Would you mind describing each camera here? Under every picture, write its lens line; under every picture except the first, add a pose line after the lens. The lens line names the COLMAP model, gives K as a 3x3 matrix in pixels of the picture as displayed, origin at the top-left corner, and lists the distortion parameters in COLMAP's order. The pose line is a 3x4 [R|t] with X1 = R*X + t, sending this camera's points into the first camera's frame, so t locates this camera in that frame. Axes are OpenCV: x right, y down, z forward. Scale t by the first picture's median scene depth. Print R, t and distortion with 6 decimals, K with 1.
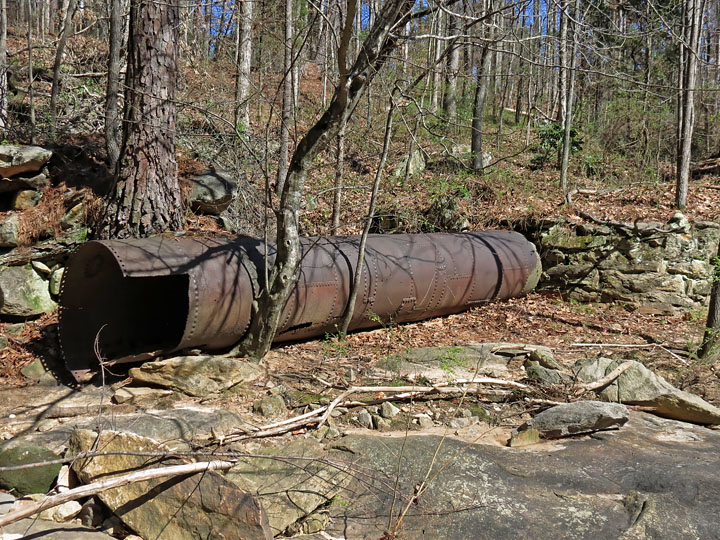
lens RADIAL K [[849.2, 0, 360.0], [0, 849.2, 270.0], [0, 0, 1]] dist [-0.010007, -0.006660]
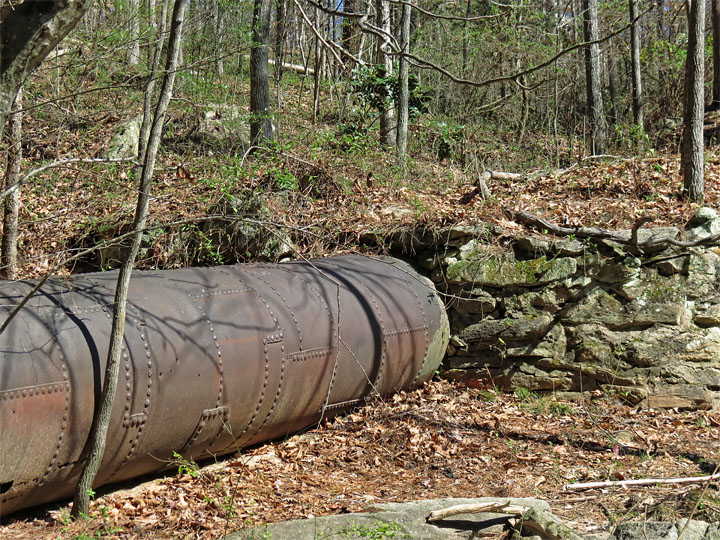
lens RADIAL K [[1539.7, 0, 360.0], [0, 1539.7, 270.0], [0, 0, 1]] dist [-0.053443, -0.164813]
pose [[0.974858, -0.039862, 0.219231, -0.034024], [0.049686, 0.997984, -0.039480, -0.003234], [-0.217216, 0.049380, 0.974874, 0.140976]]
